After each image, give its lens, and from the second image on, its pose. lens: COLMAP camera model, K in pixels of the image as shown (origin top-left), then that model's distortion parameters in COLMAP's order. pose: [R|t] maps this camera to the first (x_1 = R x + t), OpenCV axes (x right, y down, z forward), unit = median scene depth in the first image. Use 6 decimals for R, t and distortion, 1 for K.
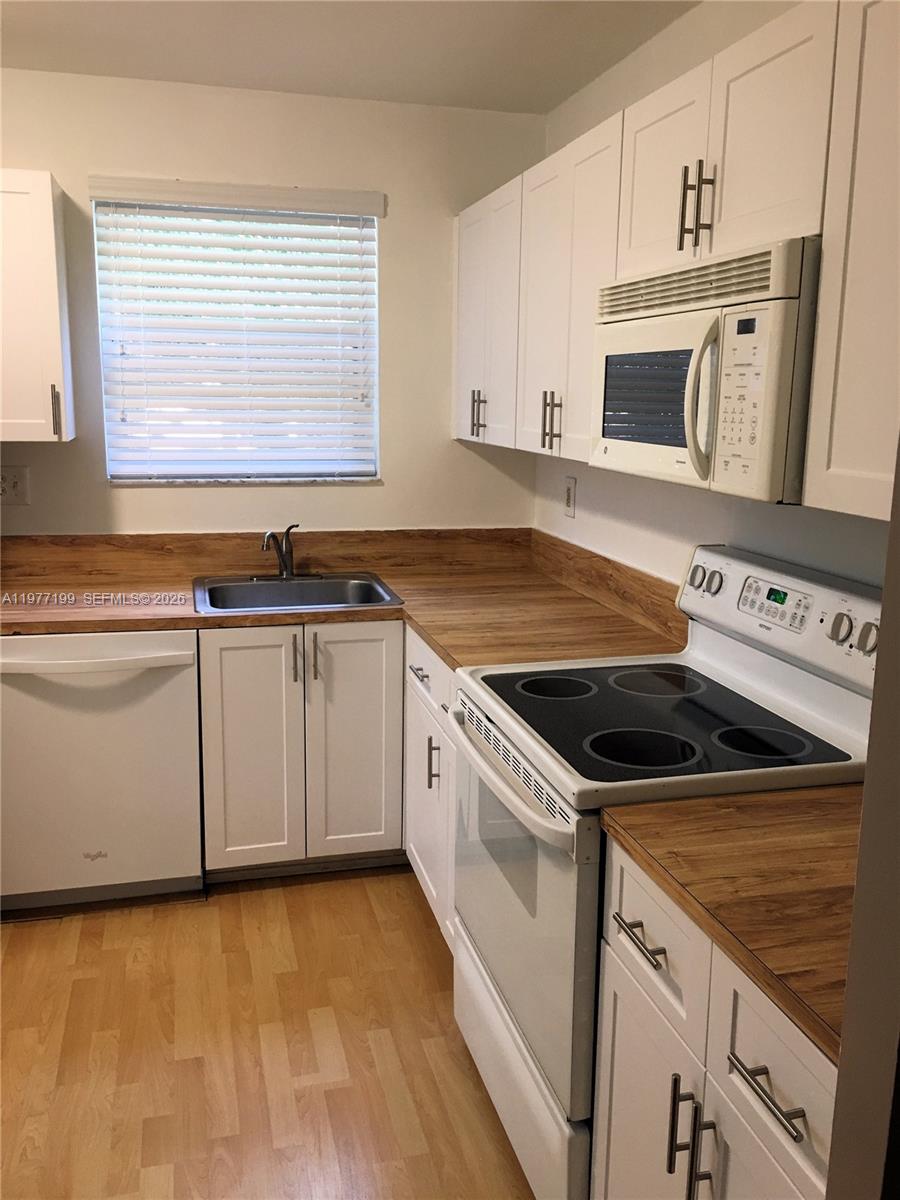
lens RADIAL K [[1021.5, 0, 450.0], [0, 1021.5, 600.0], [0, 0, 1]] dist [0.083396, -0.114453]
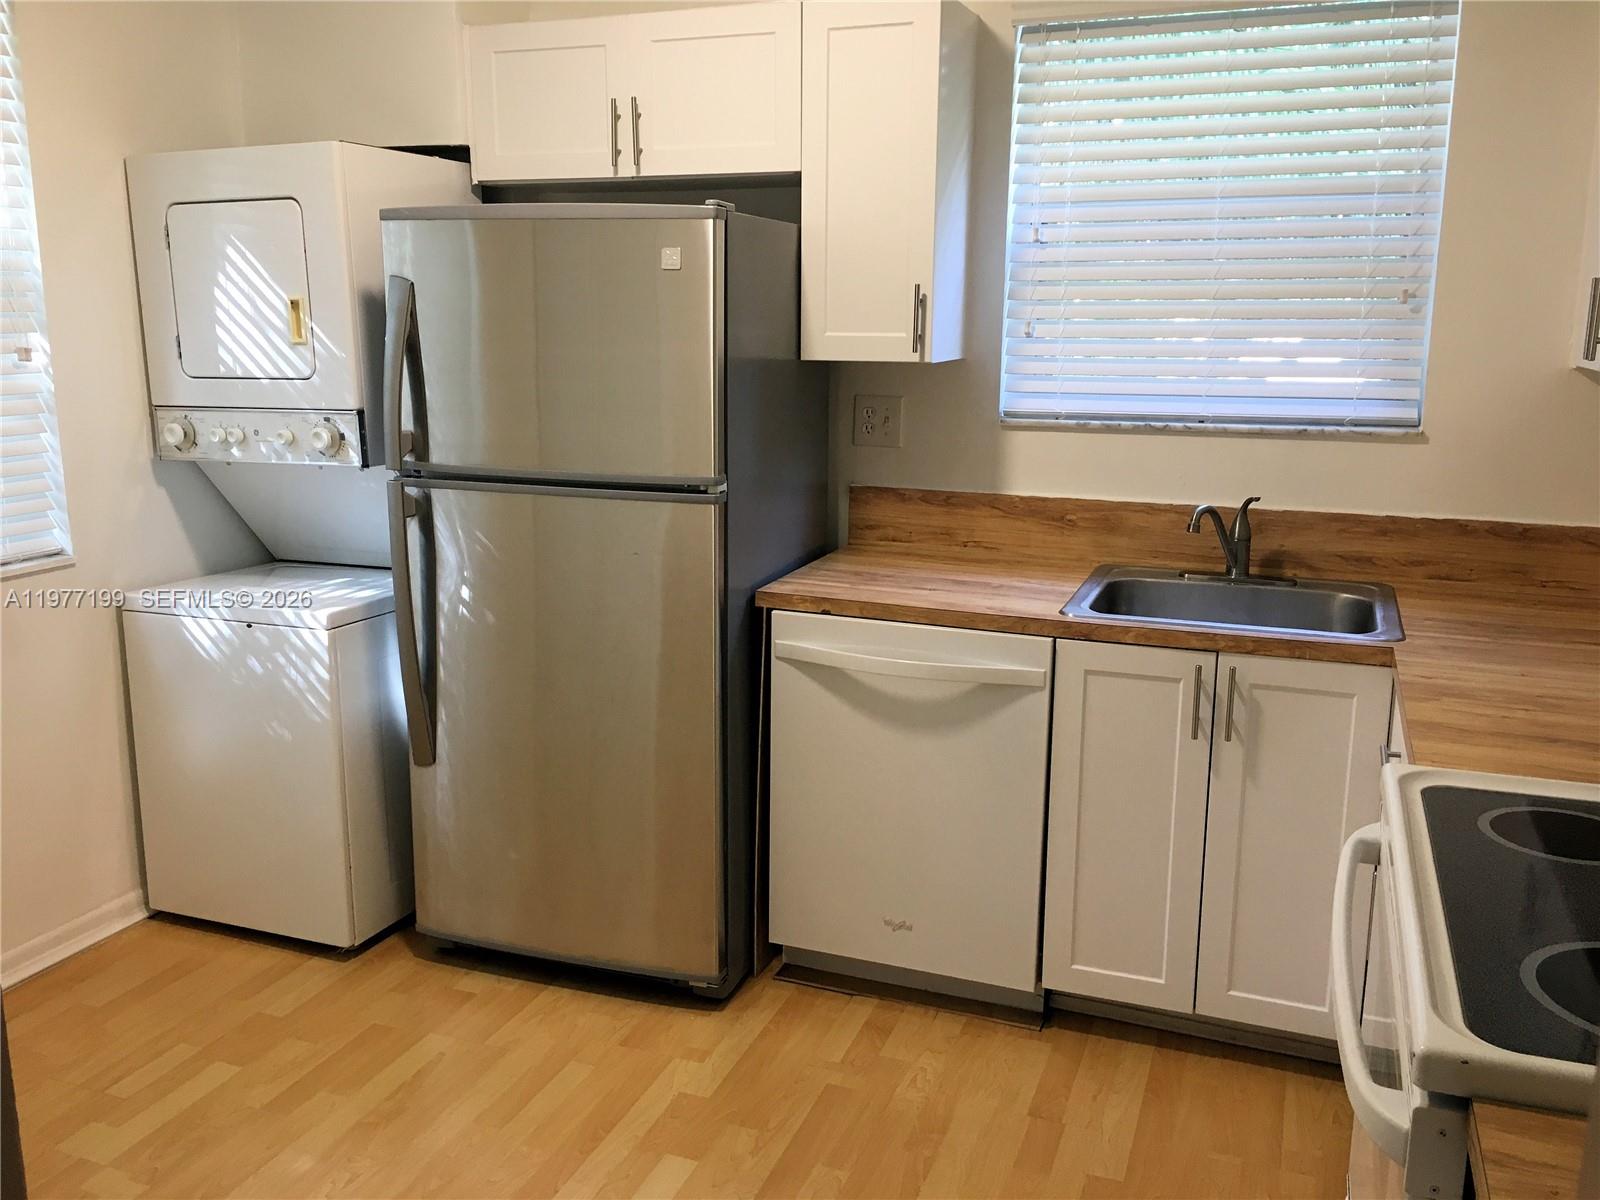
lens RADIAL K [[1362.0, 0, 799.5], [0, 1362.0, 605.5], [0, 0, 1]] dist [0.083396, -0.114453]
pose [[0.813372, 0.115634, -0.570136, 0.117505], [-0.112424, 0.992815, 0.040973, -0.009824], [0.570778, 0.030771, 0.820528, 0.139364]]
